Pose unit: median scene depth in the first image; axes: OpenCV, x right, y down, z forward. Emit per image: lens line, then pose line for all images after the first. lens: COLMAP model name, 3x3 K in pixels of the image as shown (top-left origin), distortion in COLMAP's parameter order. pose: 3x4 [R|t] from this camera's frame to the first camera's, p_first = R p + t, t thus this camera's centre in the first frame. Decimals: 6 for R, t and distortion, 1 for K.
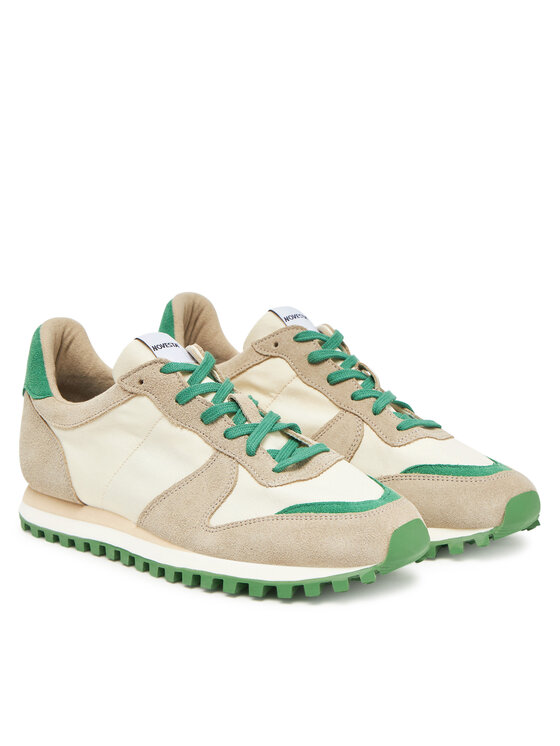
lens RADIAL K [[1904.2, 0, 280.0], [0, 1904.2, 373.0], [0, 0, 1]] dist [-0.008606, -0.052784]
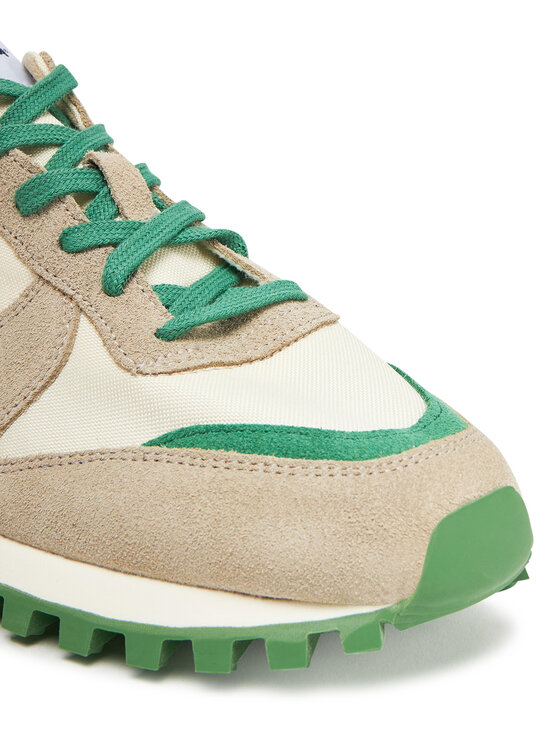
lens RADIAL K [[1400.2, 0, 280.0], [0, 1400.2, 373.0], [0, 0, 1]] dist [-0.005491, 0.036895]
pose [[0.995051, 0.078810, -0.060510, 0.040708], [-0.074250, 0.994473, 0.074234, 0.034888], [0.066026, -0.069373, 0.995403, 0.696141]]
